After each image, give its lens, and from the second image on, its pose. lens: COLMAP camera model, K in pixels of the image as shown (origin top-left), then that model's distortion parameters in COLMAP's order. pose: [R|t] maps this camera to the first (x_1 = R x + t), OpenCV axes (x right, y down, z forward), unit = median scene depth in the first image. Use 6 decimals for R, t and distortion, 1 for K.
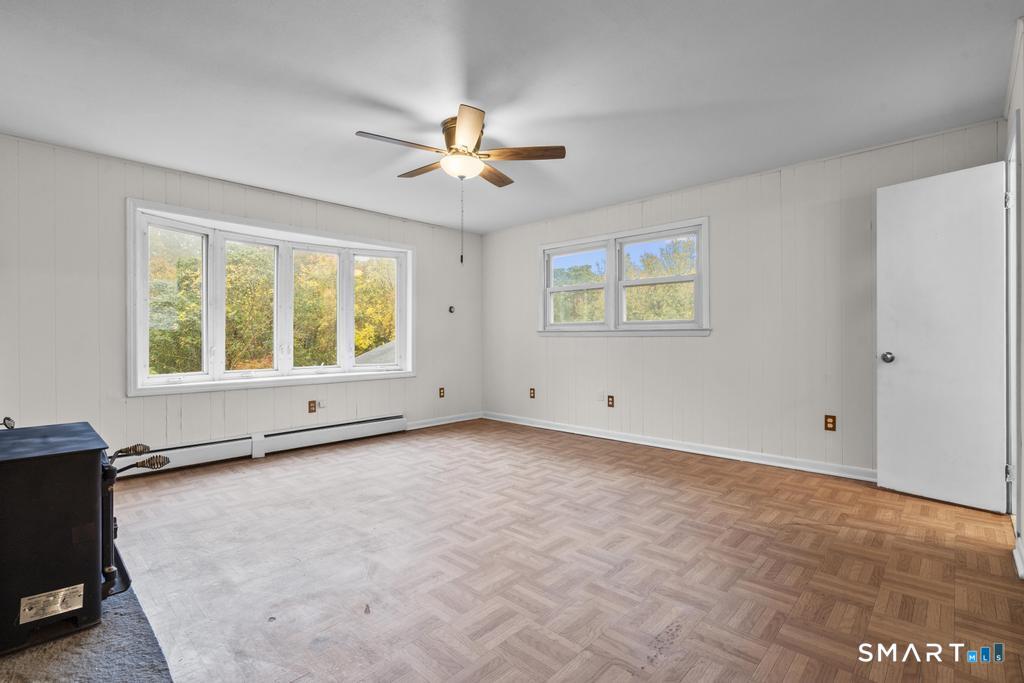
lens RADIAL K [[473.2, 0, 512.5], [0, 473.2, 337.3], [0, 0, 1]] dist [-0.001873, 0.000404]
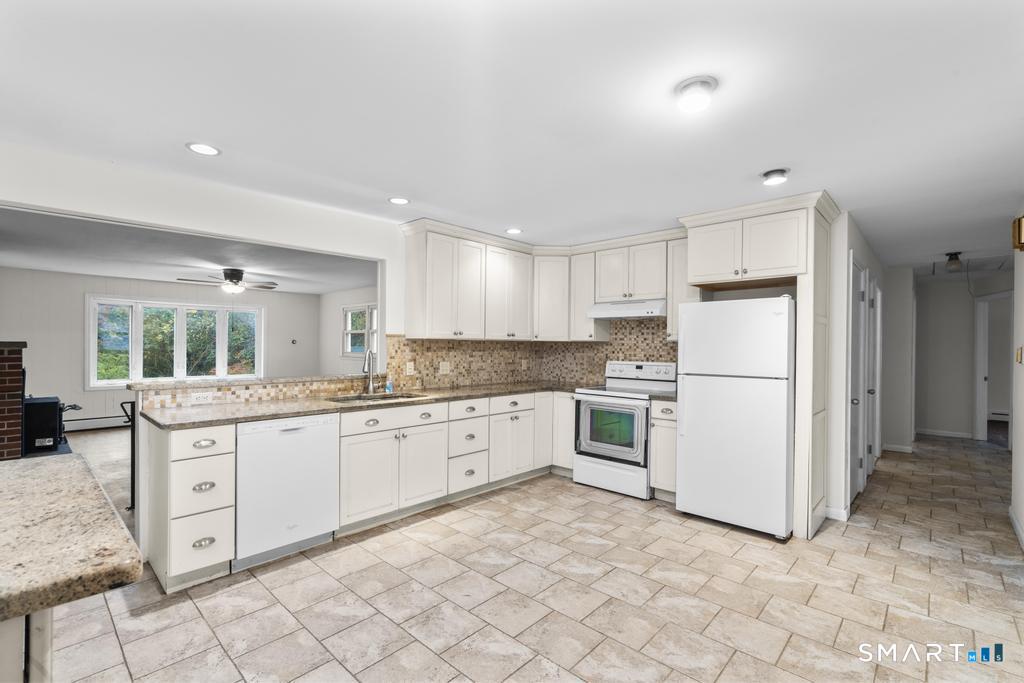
lens RADIAL K [[458.4, 0, 509.0], [0, 458.4, 347.5], [0, 0, 1]] dist [-0.009908, 0.005786]
pose [[0.999855, 0.011824, 0.012216, 0.973364], [-0.011860, 0.999926, 0.002856, -0.086760], [-0.012181, -0.003000, 0.999921, -0.975822]]
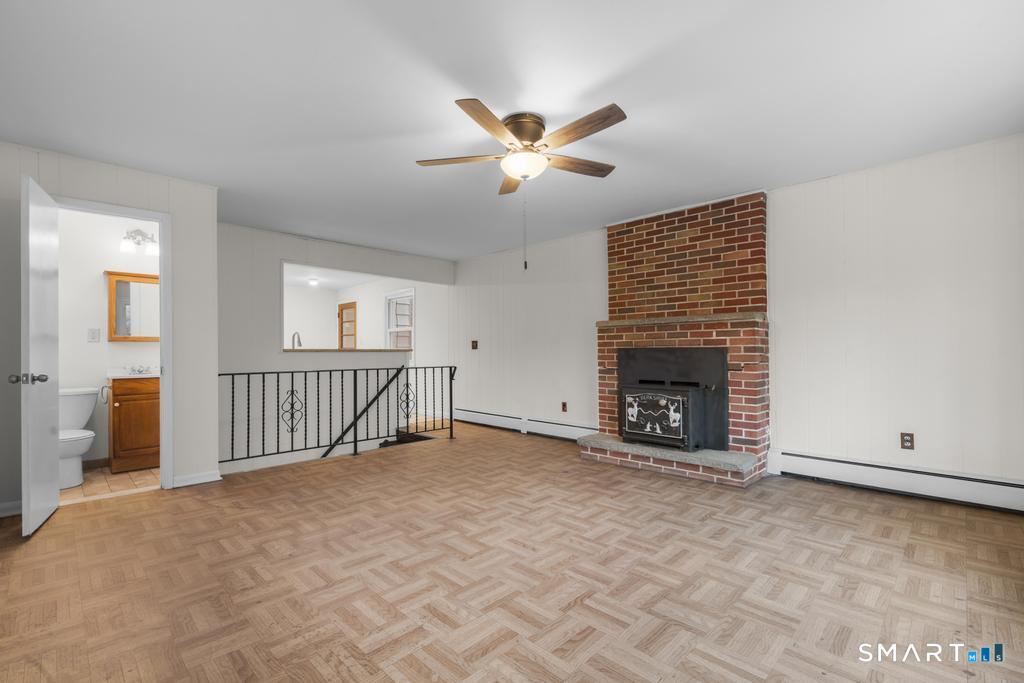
lens RADIAL K [[458.4, 0, 509.0], [0, 458.4, 347.5], [0, 0, 1]] dist [-0.009908, 0.005786]
pose [[-0.999672, 0.009548, 0.023766, -0.078573], [0.009265, 0.999885, -0.011997, 0.004195], [-0.023878, -0.011773, -0.999646, 1.575503]]
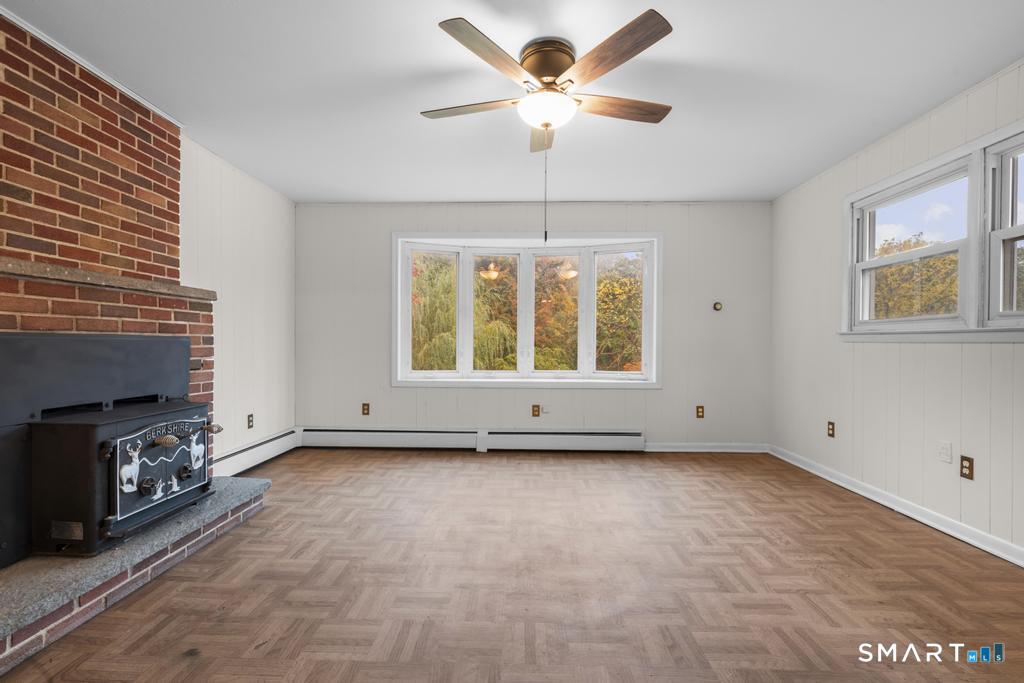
lens RADIAL K [[458.4, 0, 509.0], [0, 458.4, 347.5], [0, 0, 1]] dist [-0.009908, 0.005786]
pose [[0.667515, 0.013711, -0.744470, 0.326490], [-0.005265, 0.999892, 0.013695, -0.000069], [0.744578, -0.005222, 0.667515, 0.396434]]
